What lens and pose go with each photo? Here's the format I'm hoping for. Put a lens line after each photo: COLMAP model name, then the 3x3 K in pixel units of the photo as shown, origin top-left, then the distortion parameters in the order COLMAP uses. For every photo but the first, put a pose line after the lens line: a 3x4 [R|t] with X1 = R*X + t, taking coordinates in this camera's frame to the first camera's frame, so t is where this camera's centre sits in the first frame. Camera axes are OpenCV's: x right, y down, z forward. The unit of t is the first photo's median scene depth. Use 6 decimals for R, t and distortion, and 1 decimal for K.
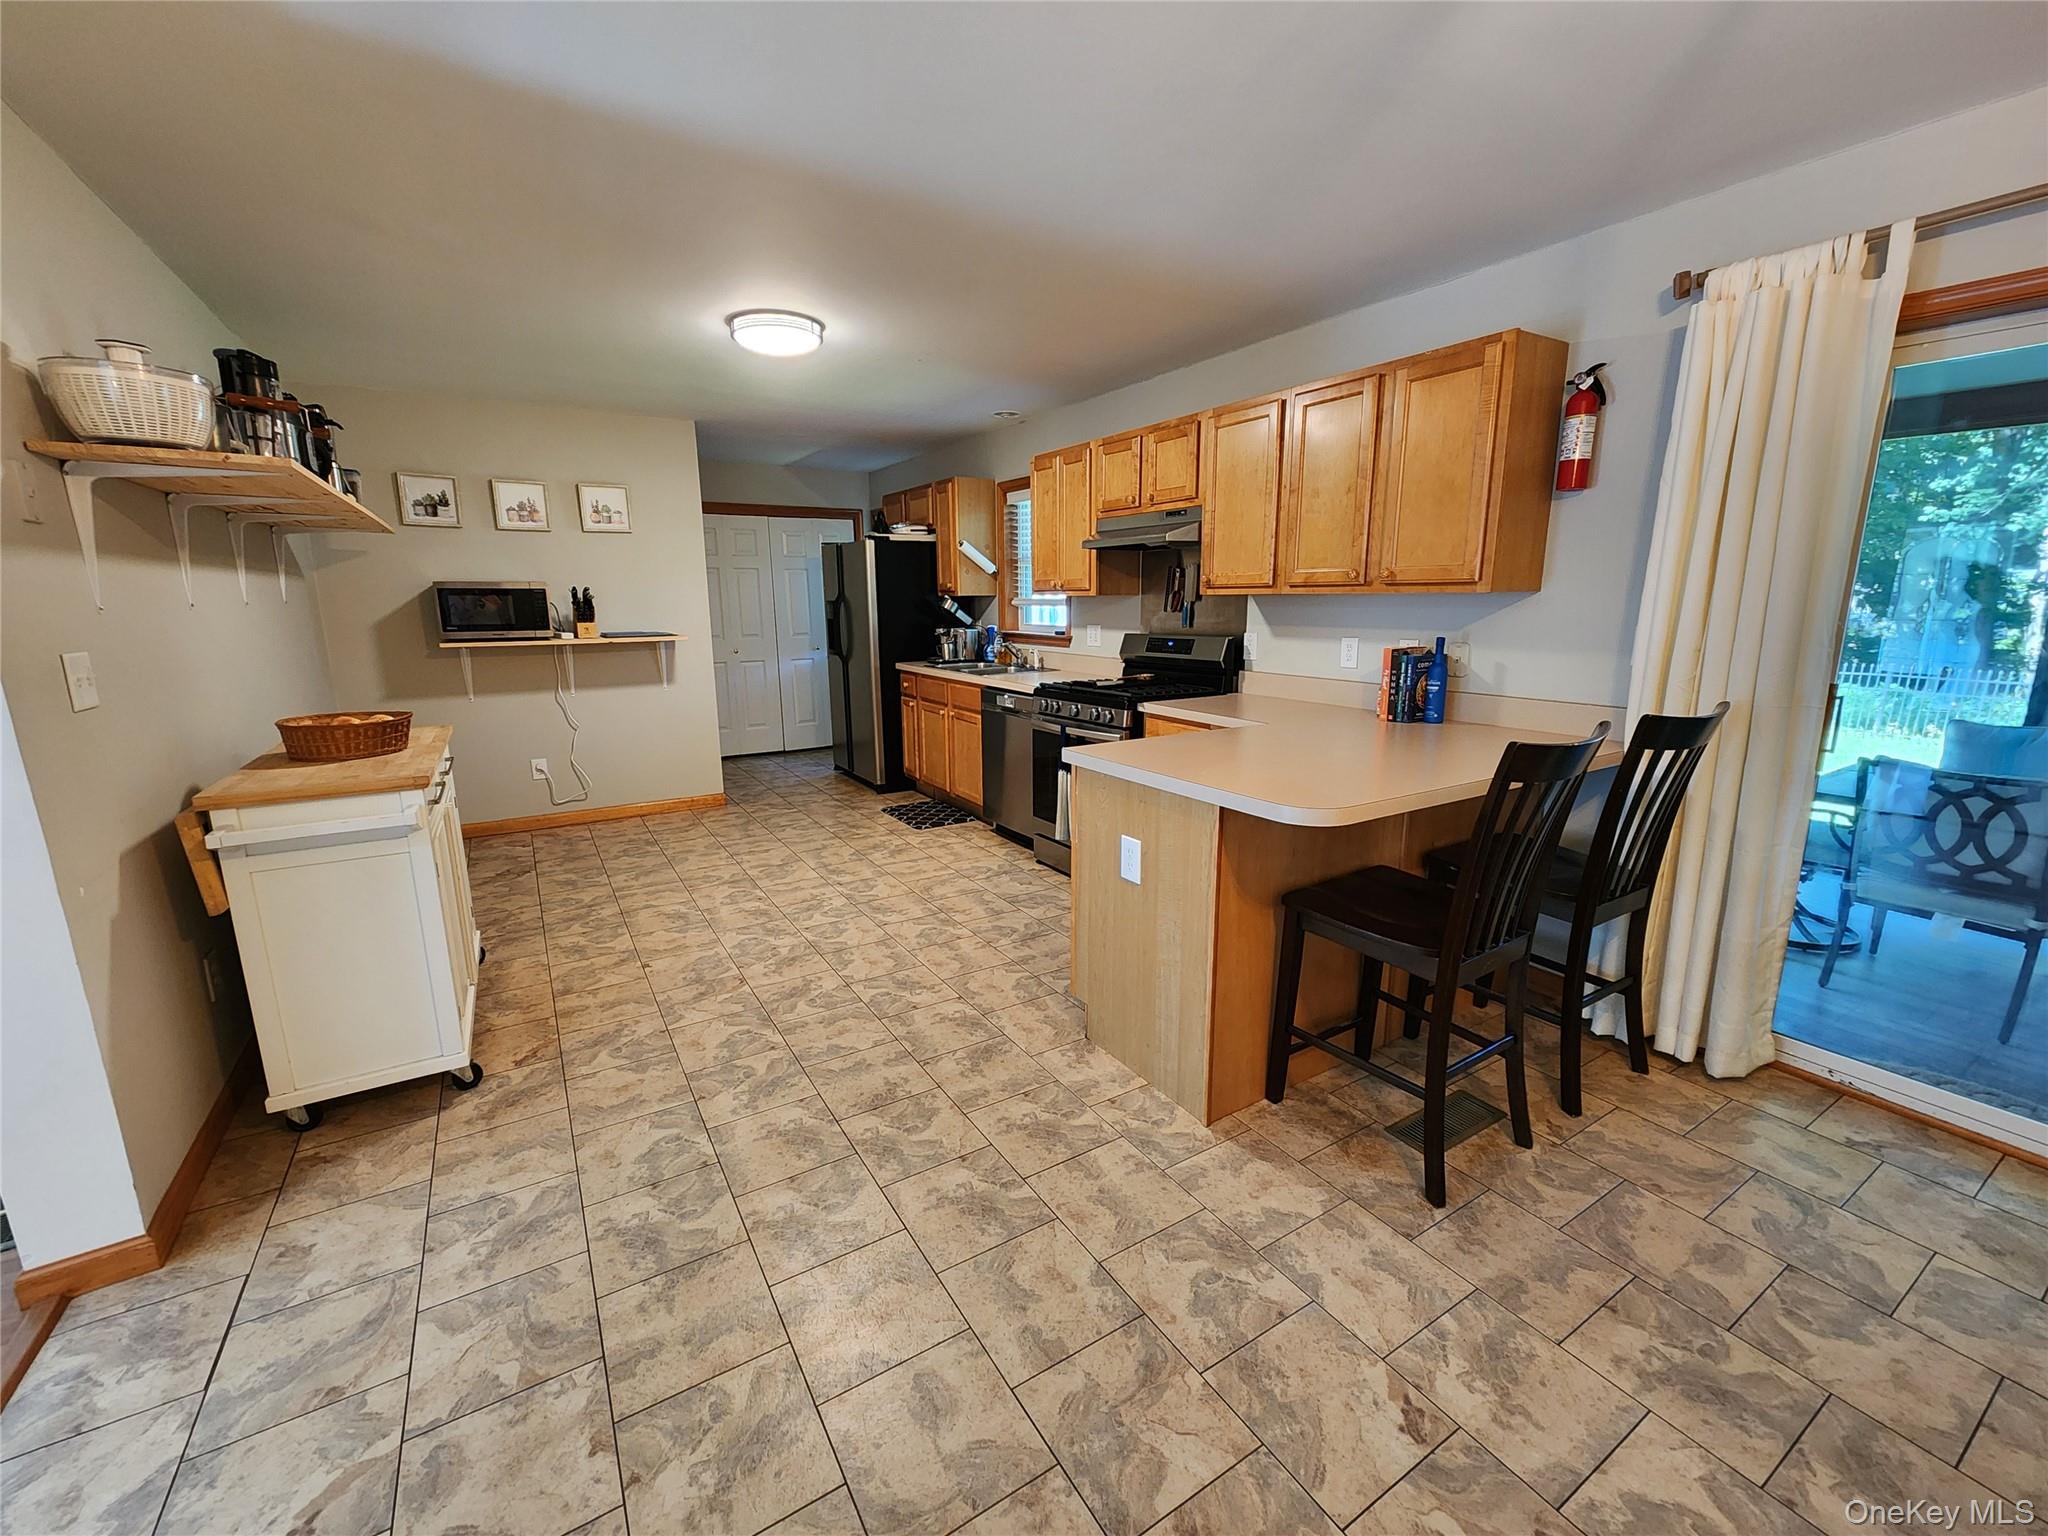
lens RADIAL K [[838.5, 0, 1020.6], [0, 838.5, 768.9], [0, 0, 1]] dist [0.004335, -0.002519]
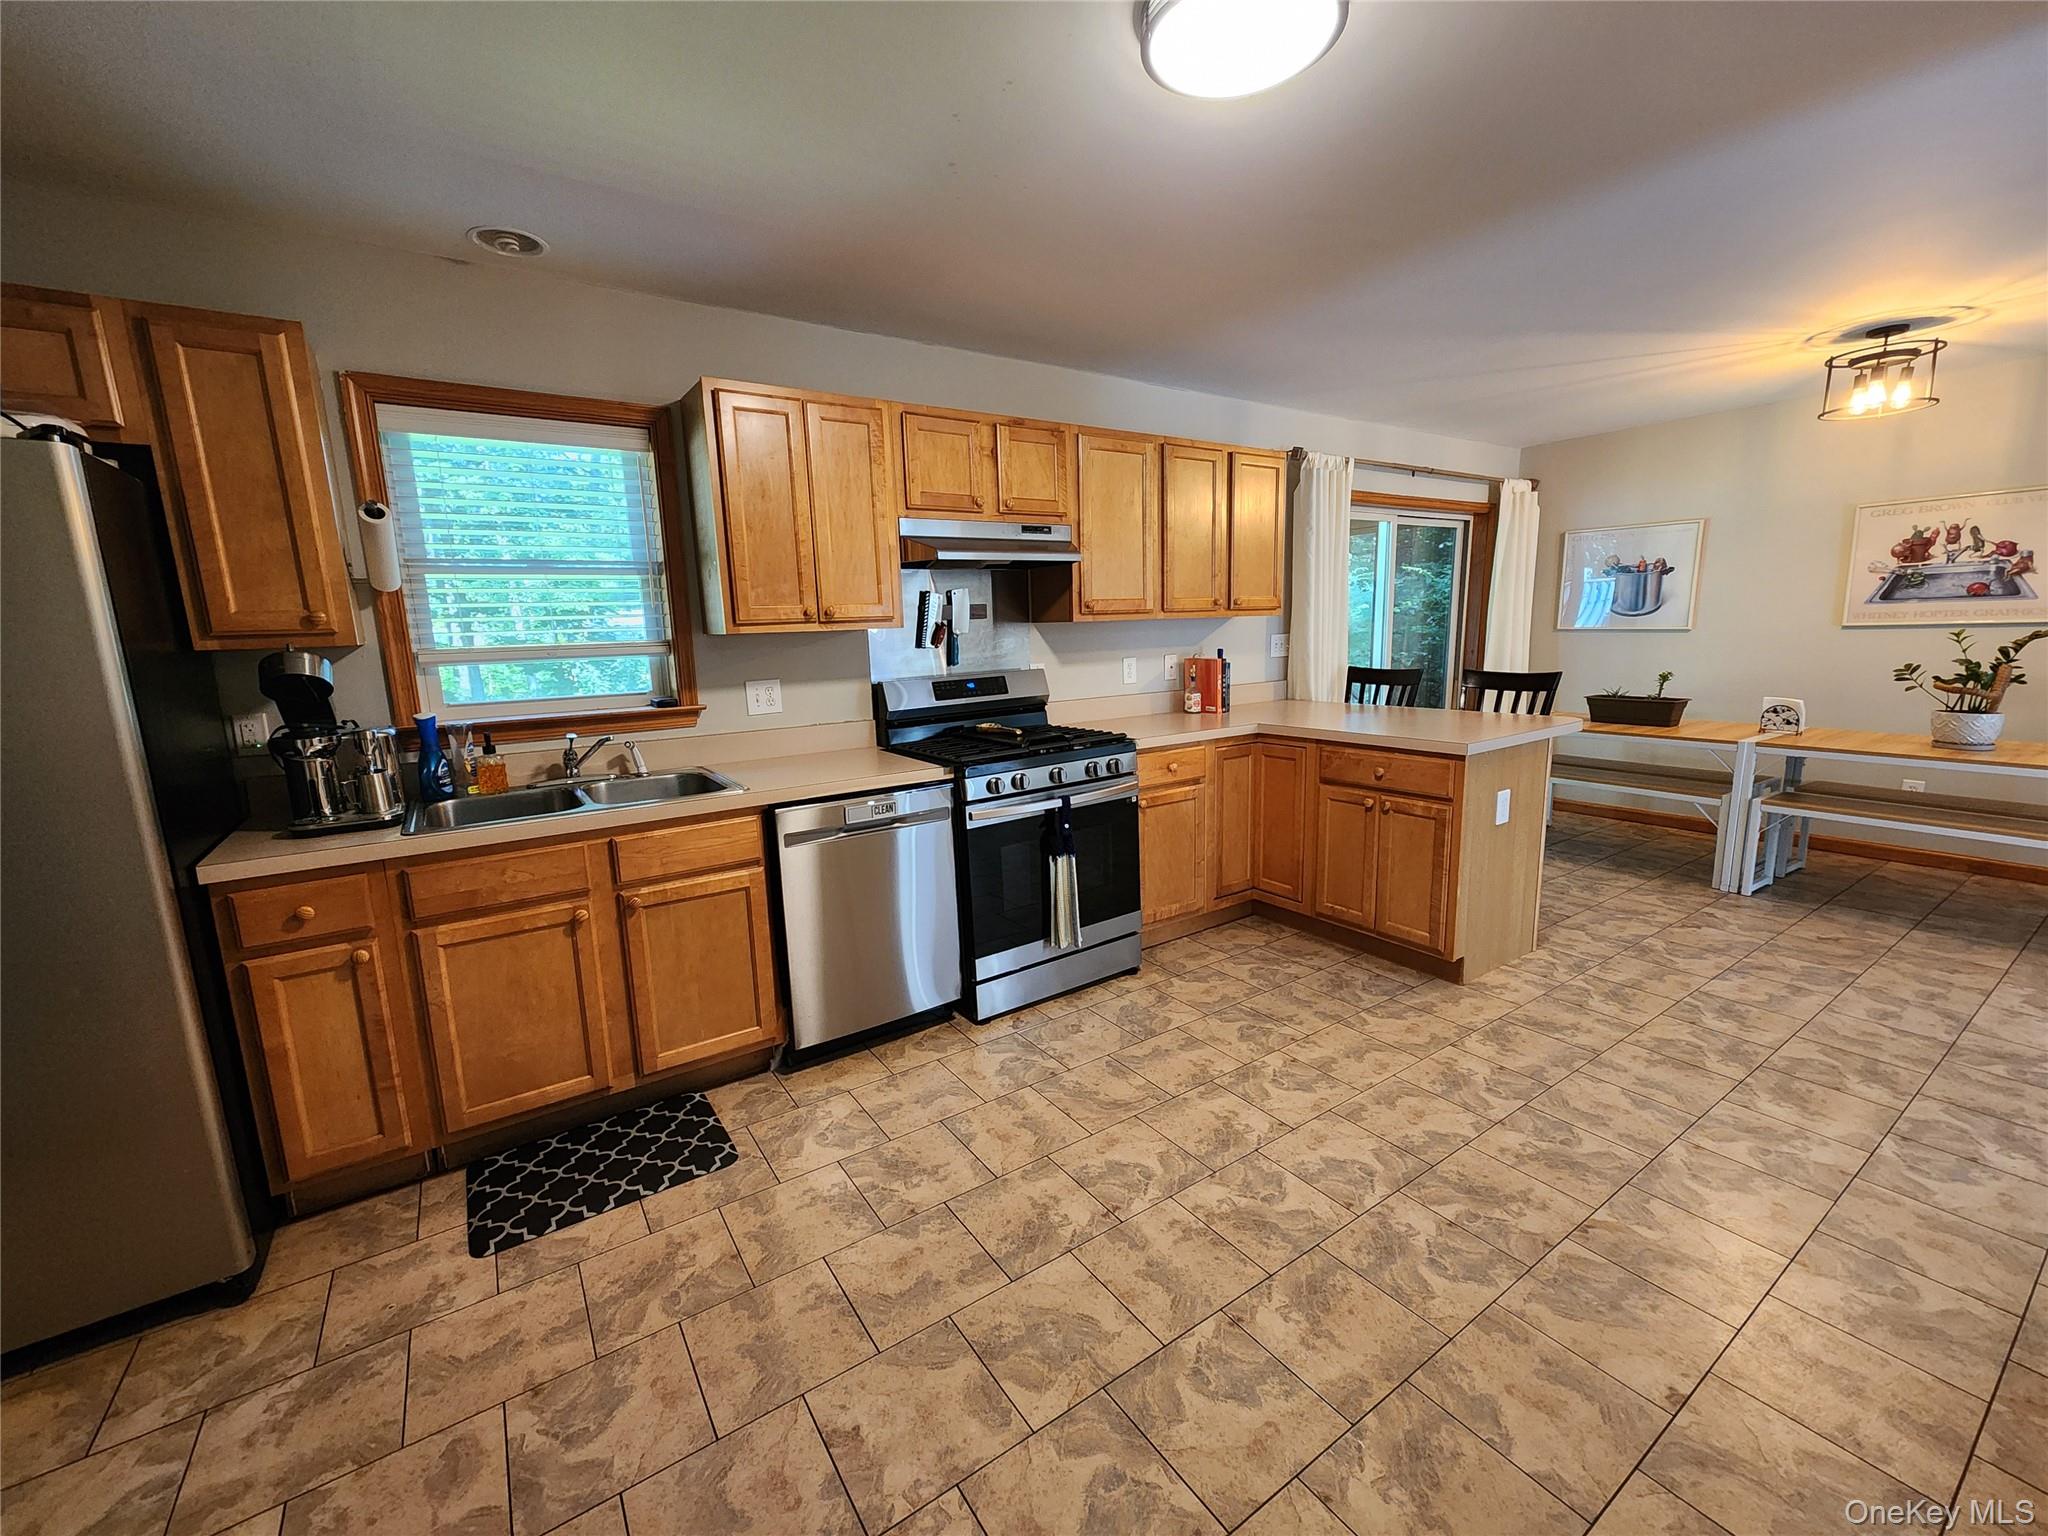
lens RADIAL K [[835.0, 0, 1019.7], [0, 835.0, 772.6], [0, 0, 1]] dist [0.004894, -0.003283]
pose [[-0.039769, -0.167156, 0.985128, -0.725108], [0.234365, 0.956845, 0.171818, -0.224644], [-0.971335, 0.237712, 0.001123, 1.112646]]
